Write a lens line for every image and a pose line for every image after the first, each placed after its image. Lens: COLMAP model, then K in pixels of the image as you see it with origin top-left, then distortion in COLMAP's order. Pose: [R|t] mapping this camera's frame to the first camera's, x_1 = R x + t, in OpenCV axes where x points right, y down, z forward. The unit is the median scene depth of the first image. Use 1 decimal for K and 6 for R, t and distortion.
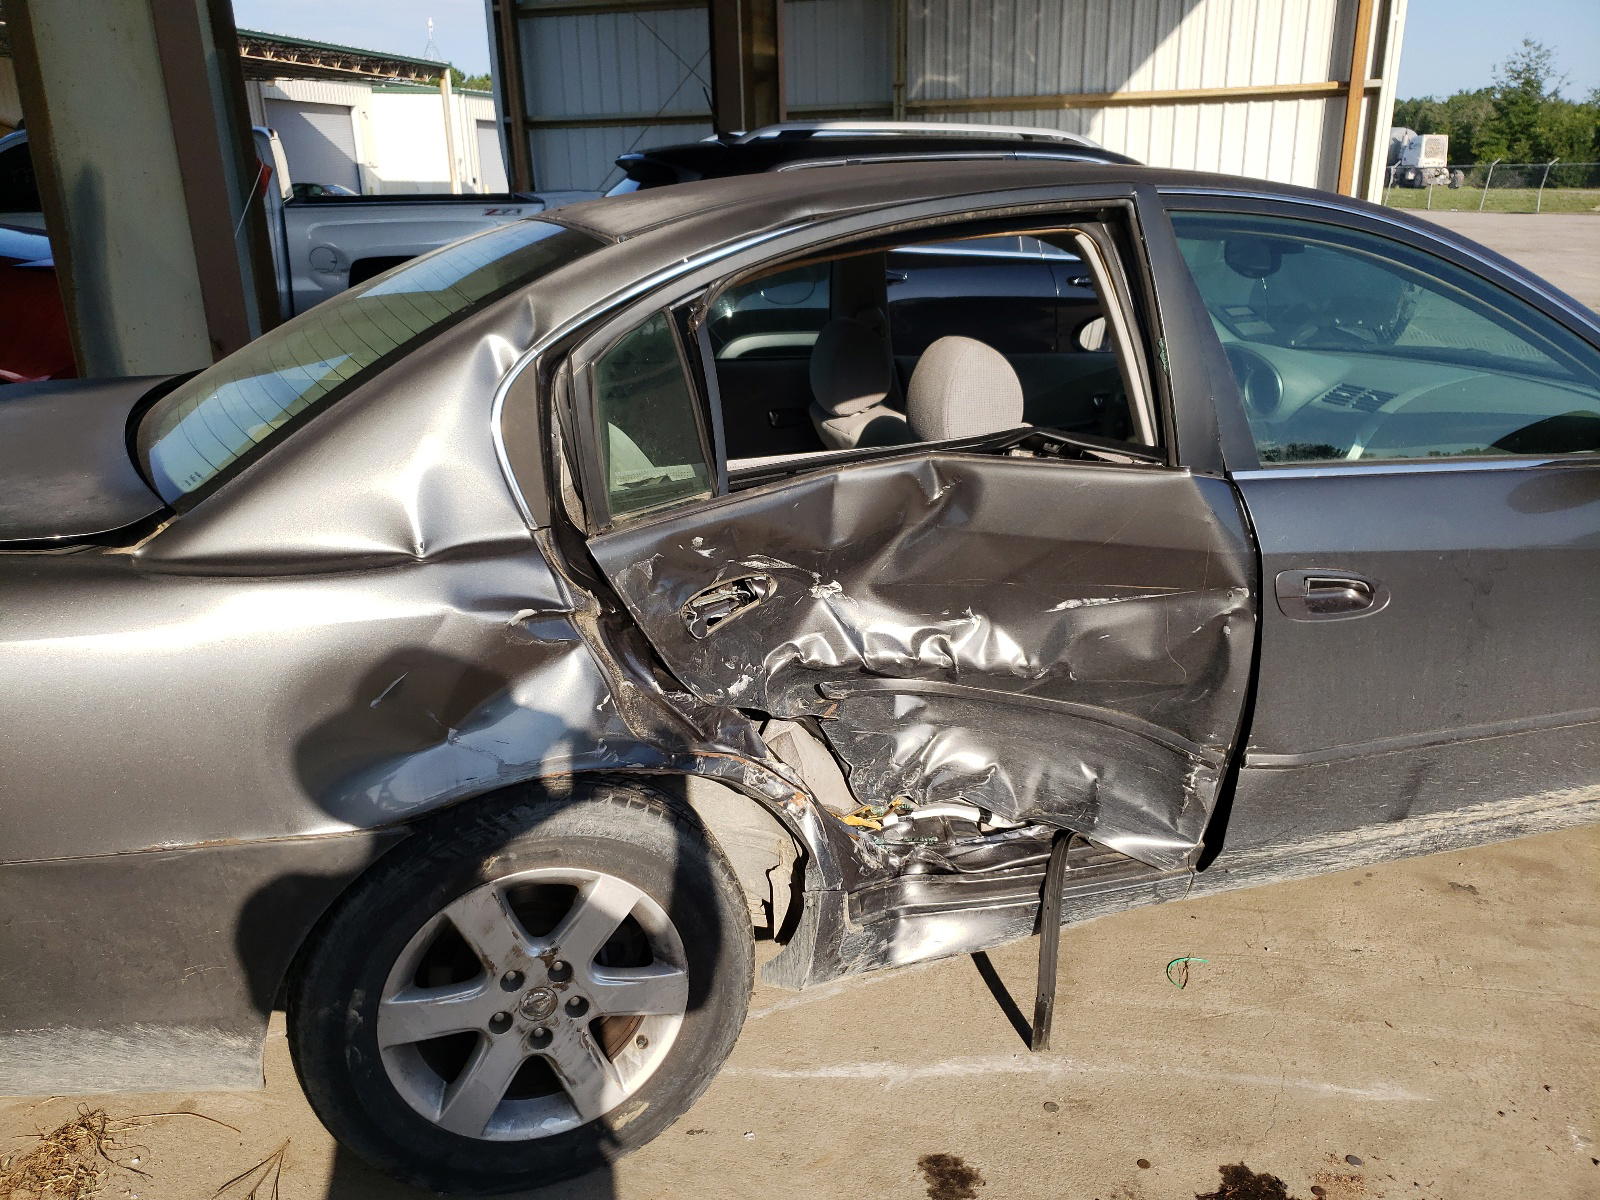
lens RADIAL K [[1229.0, 0, 801.1], [0, 1229.0, 682.1], [0, 0, 1]] dist [-0.011354, -0.008766]
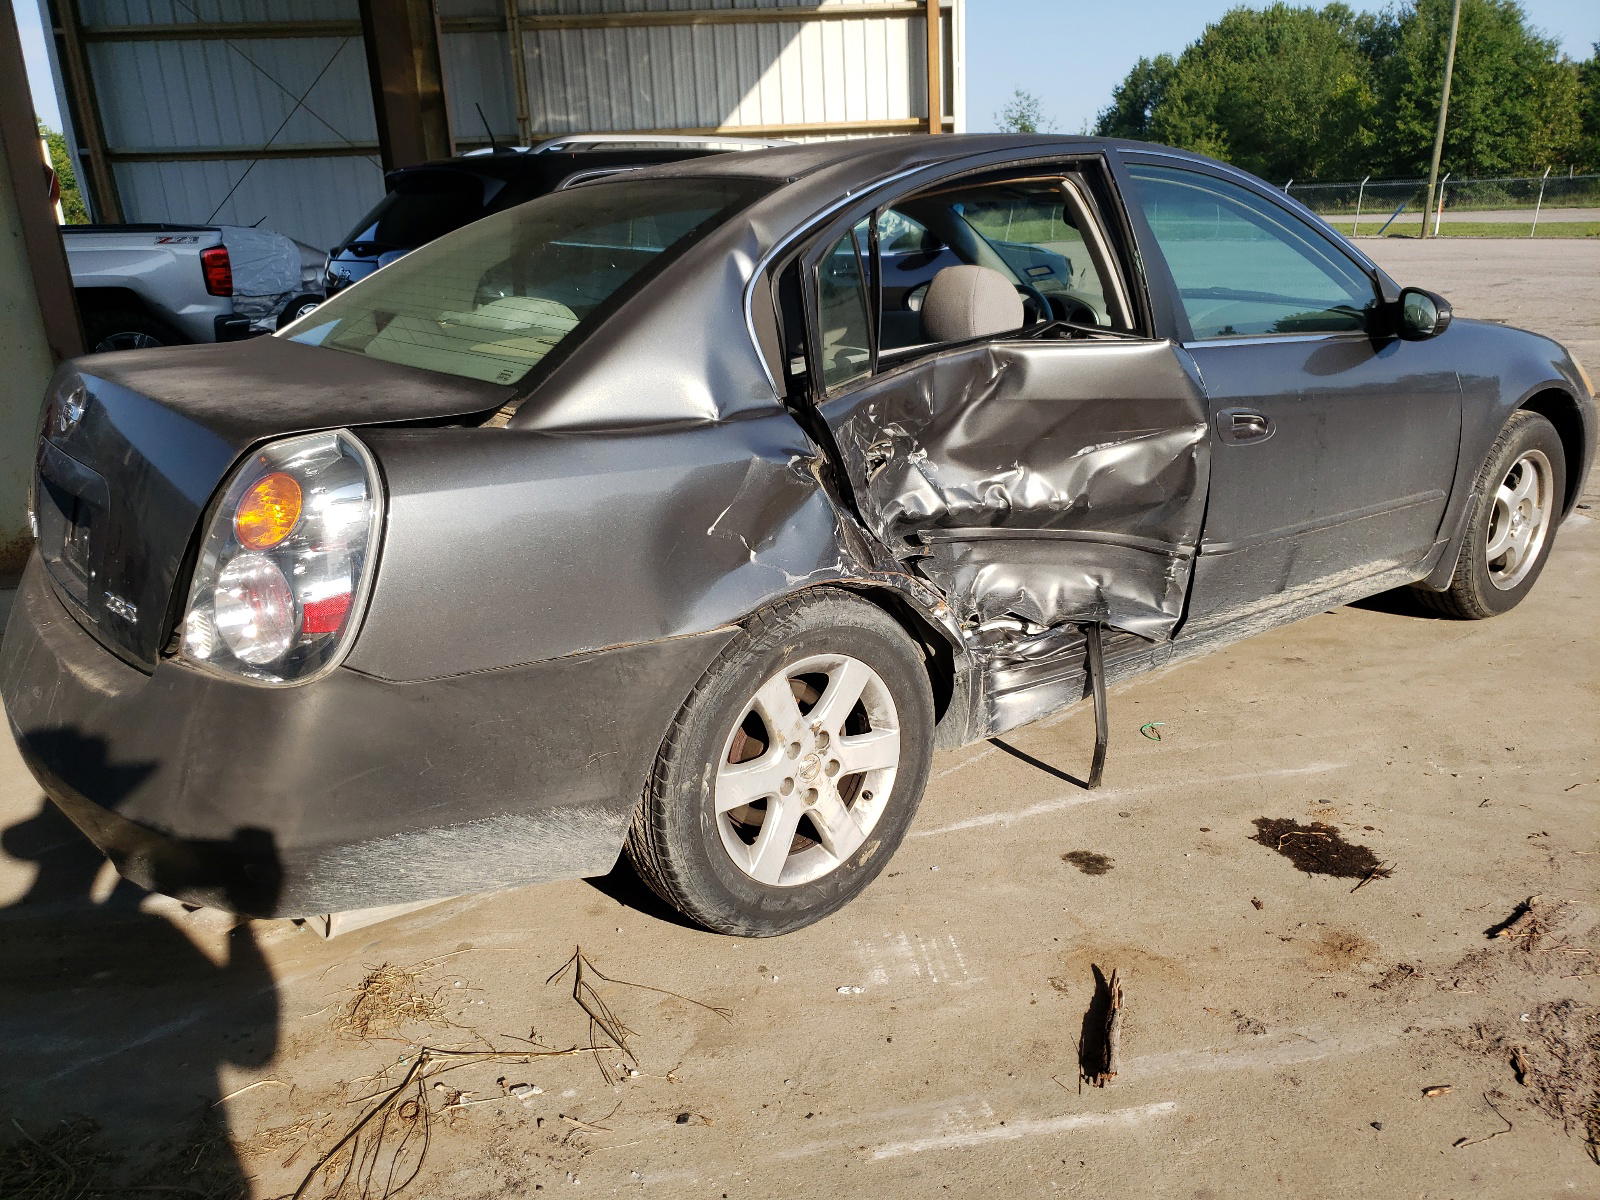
lens RADIAL K [[1218.6, 0, 799.2], [0, 1218.6, 708.9], [0, 0, 1]] dist [0.126658, -0.293663]
pose [[0.943122, -0.139836, 0.301606, -0.545263], [0.145436, 0.989360, 0.003925, 0.172497], [-0.298946, 0.040162, 0.953425, -0.216087]]
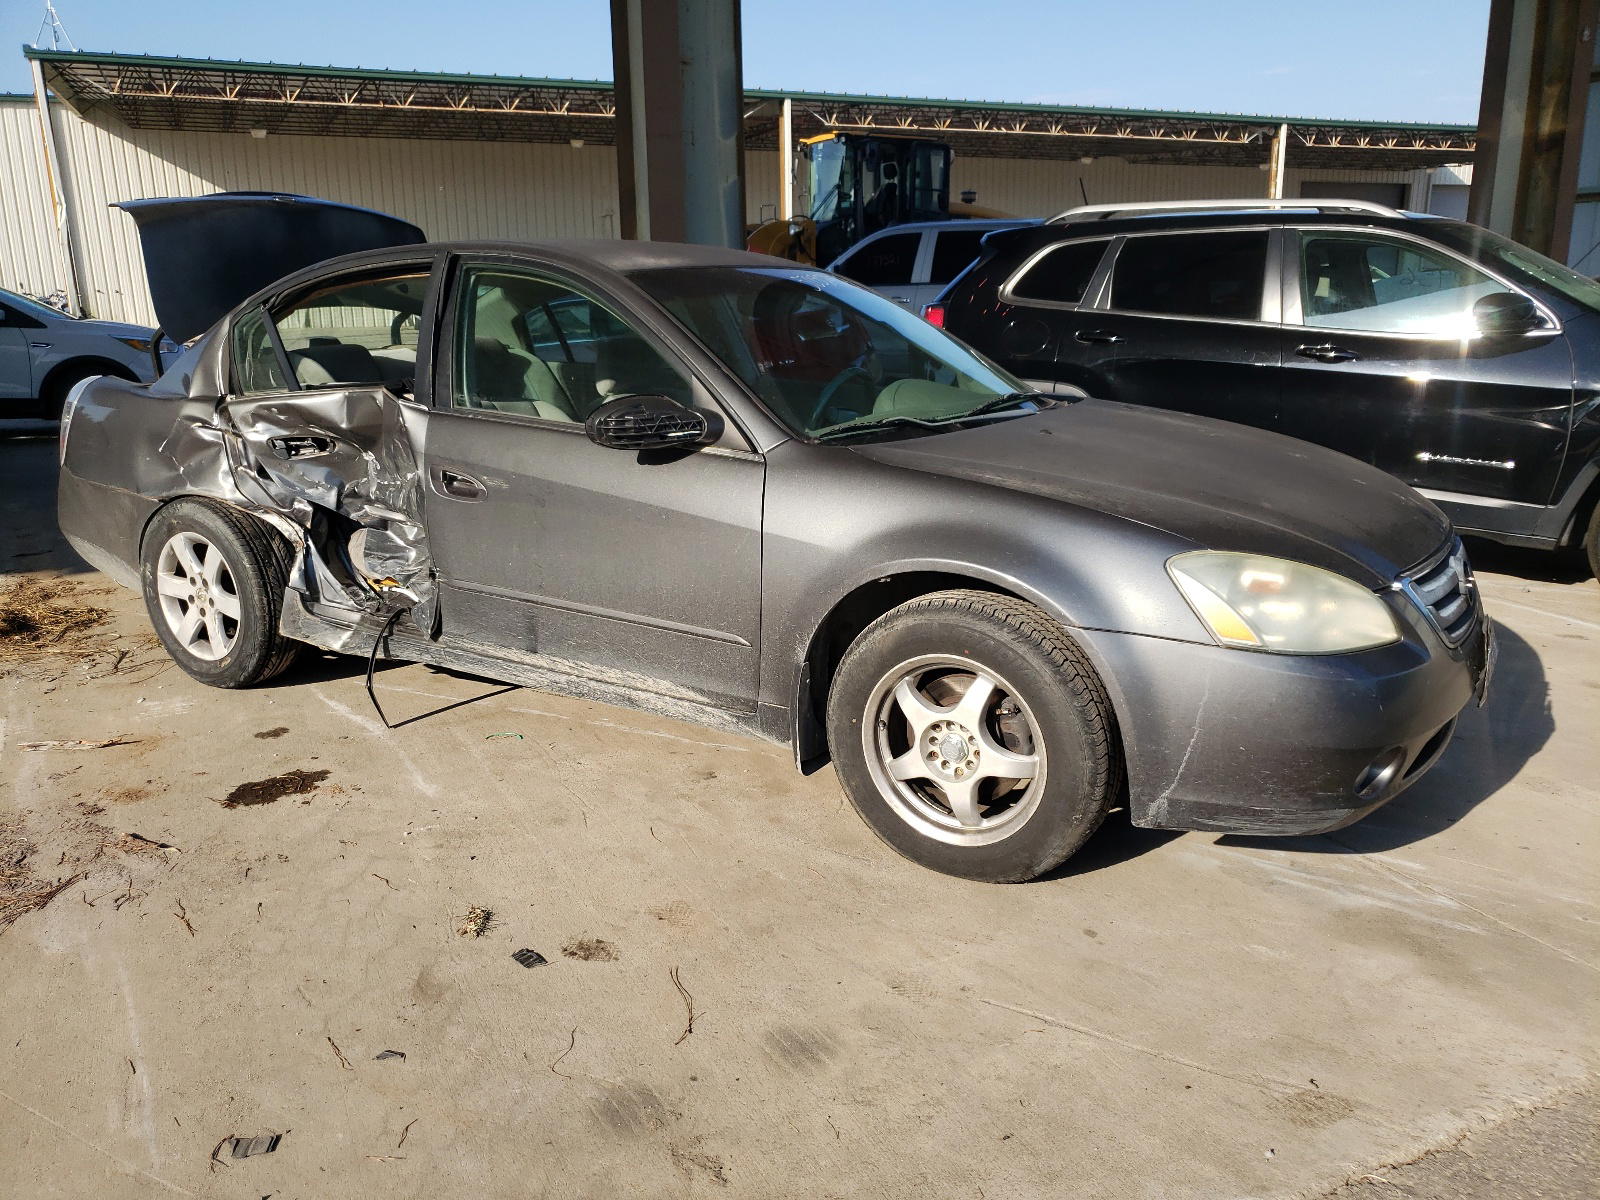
lens RADIAL K [[1171.9, 0, 800.0], [0, 1171.9, 600.0], [0, 0, 1]] dist [-0.008530, -0.003518]
pose [[0.632760, 0.183506, -0.752290, 2.021430], [-0.262254, 0.964886, 0.014779, -0.076125], [0.728586, 0.187939, 0.658666, 0.267234]]
